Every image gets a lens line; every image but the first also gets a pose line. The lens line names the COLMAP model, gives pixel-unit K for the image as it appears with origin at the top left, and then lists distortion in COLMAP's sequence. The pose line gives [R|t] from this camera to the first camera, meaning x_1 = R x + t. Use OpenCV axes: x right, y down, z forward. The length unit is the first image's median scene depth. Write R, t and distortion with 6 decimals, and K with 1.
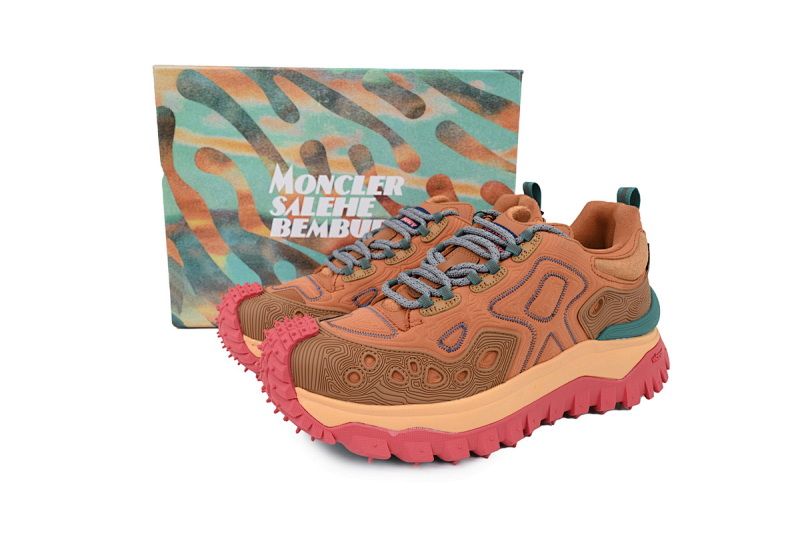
lens RADIAL K [[600.8, 0, 400.0], [0, 600.8, 266.5], [0, 0, 1]] dist [0.001017, 0.000137]
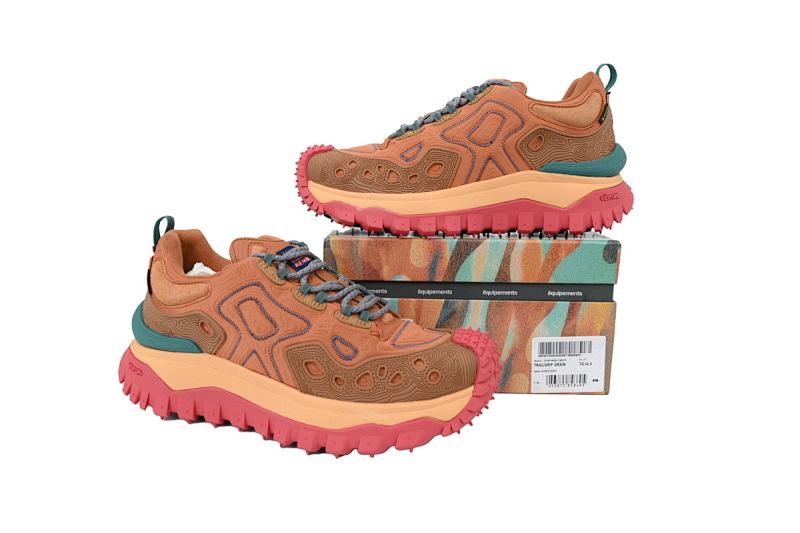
lens RADIAL K [[600.8, 0, 400.0], [0, 600.8, 266.5], [0, 0, 1]] dist [0.001017, 0.000137]
pose [[0.903015, 0.061398, -0.425200, 0.661482], [-0.093975, 0.993996, -0.056048, 0.452203], [0.419206, 0.090570, 0.903362, -0.261275]]
